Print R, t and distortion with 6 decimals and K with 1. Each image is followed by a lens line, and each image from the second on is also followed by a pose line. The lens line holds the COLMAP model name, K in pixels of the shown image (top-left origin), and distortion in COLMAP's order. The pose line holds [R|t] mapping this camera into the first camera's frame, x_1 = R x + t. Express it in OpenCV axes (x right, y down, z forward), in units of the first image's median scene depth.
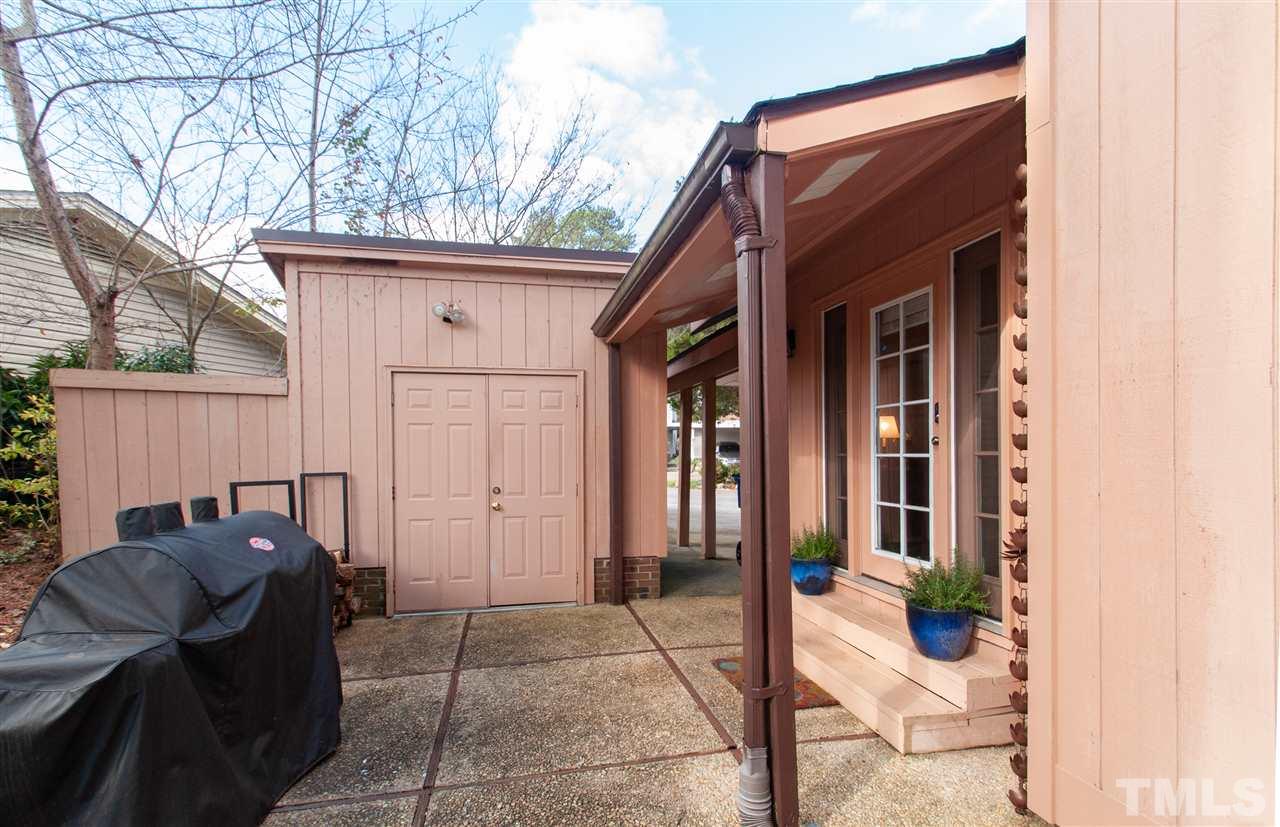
lens RADIAL K [[571.3, 0, 637.5], [0, 571.3, 458.8], [0, 0, 1]] dist [0.000432, -0.000027]
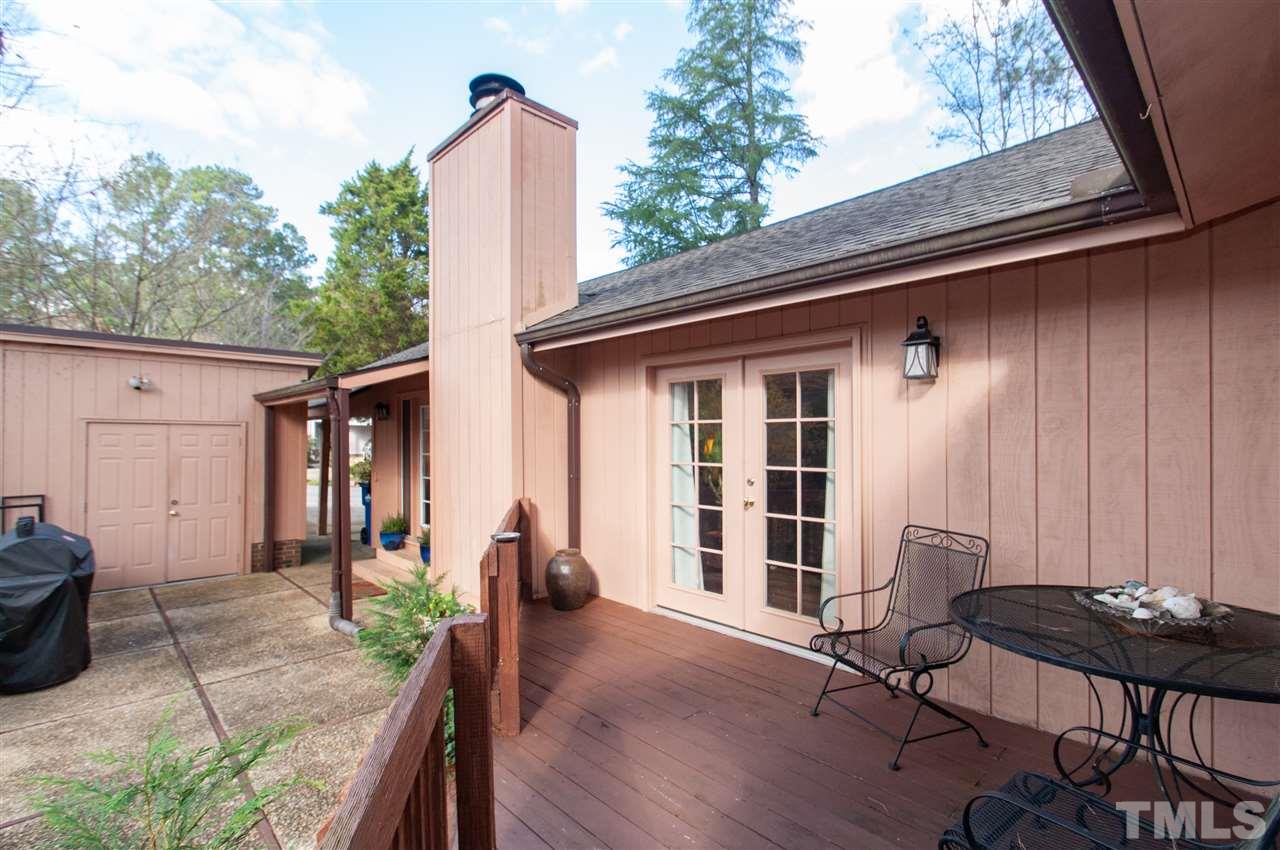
lens RADIAL K [[591.0, 0, 634.1], [0, 591.0, 432.4], [0, 0, 1]] dist [-0.000299, -0.001046]
pose [[0.855295, 0.014750, 0.517931, -0.025326], [-0.001524, 0.999662, -0.025952, -0.091699], [-0.518138, 0.021408, 0.855029, -0.964932]]
